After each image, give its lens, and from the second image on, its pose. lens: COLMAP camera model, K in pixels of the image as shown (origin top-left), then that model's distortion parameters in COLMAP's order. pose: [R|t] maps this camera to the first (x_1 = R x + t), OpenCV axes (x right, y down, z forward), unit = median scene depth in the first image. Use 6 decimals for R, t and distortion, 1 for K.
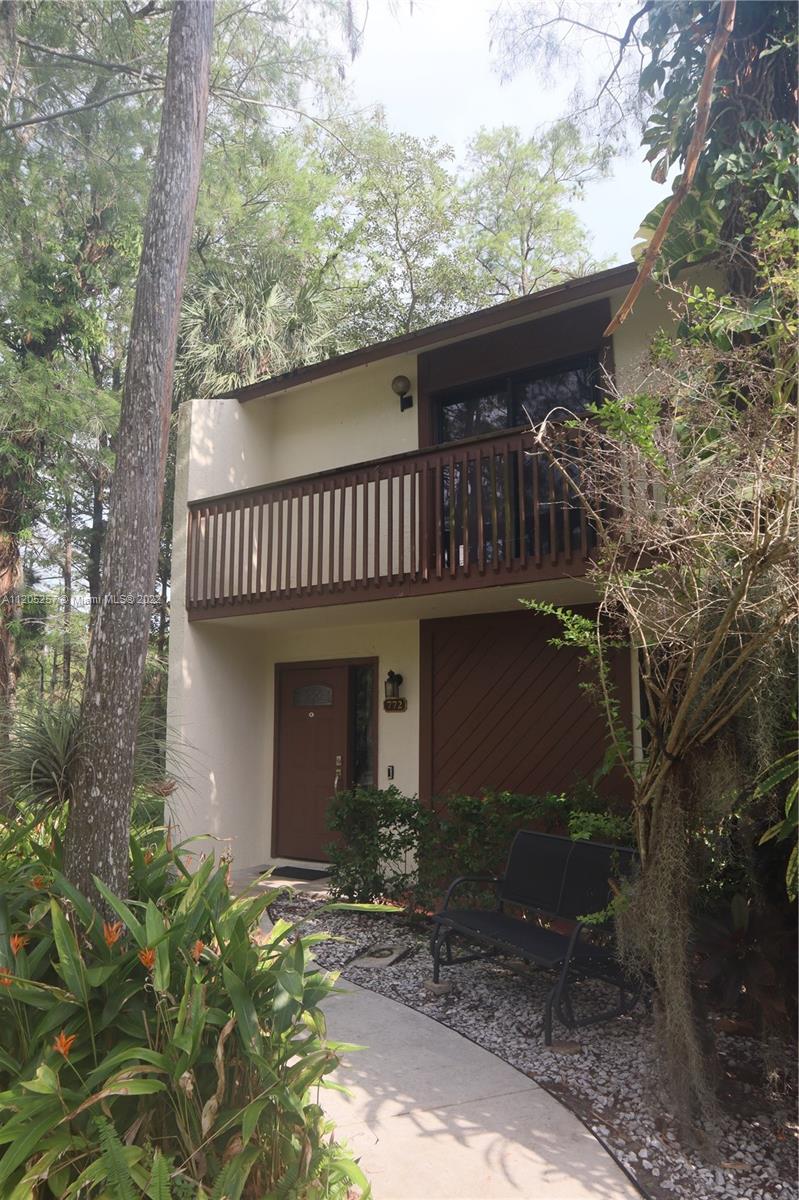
lens RADIAL K [[833.1, 0, 399.5], [0, 833.1, 600.0], [0, 0, 1]] dist [-0.127263, 0.088225]
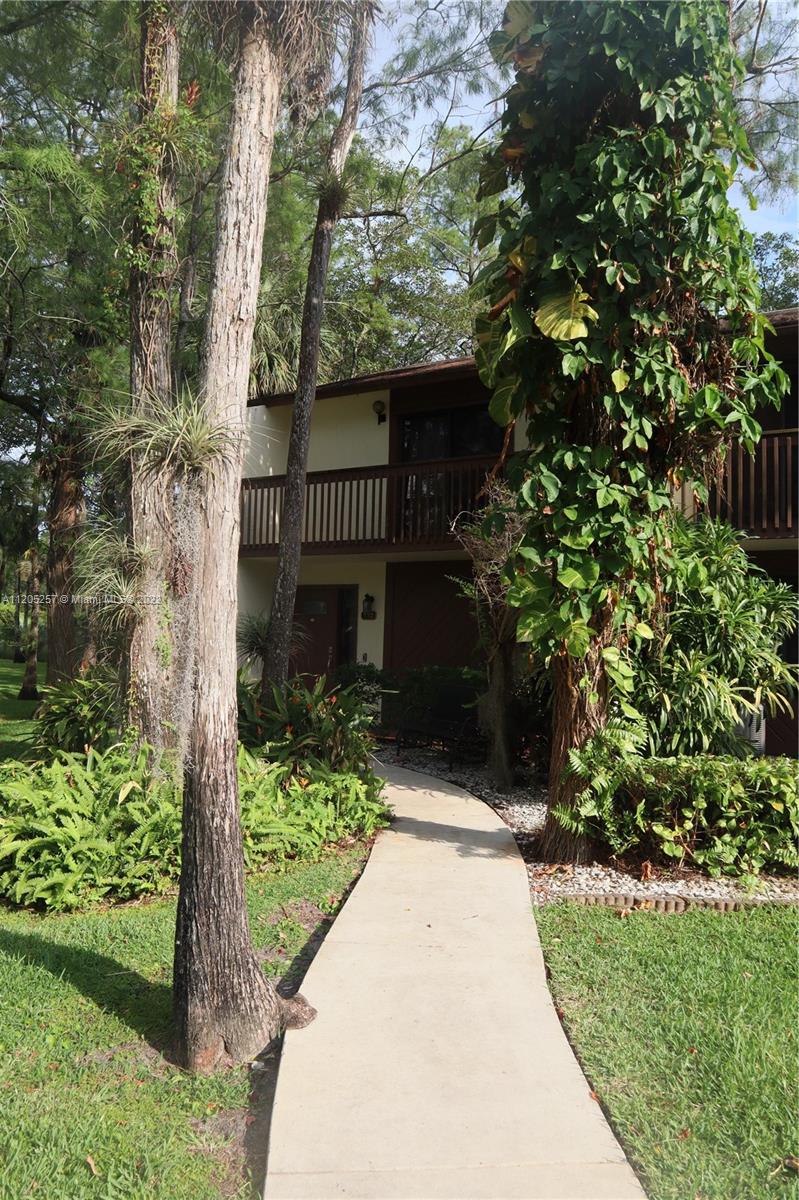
lens RADIAL K [[833.1, 0, 399.5], [0, 833.1, 600.0], [0, 0, 1]] dist [-0.127263, 0.088225]
pose [[0.996589, 0.029110, 0.077226, -0.077231], [-0.037704, 0.992962, 0.112270, -0.091515], [-0.073414, -0.114799, 0.990672, -0.629881]]
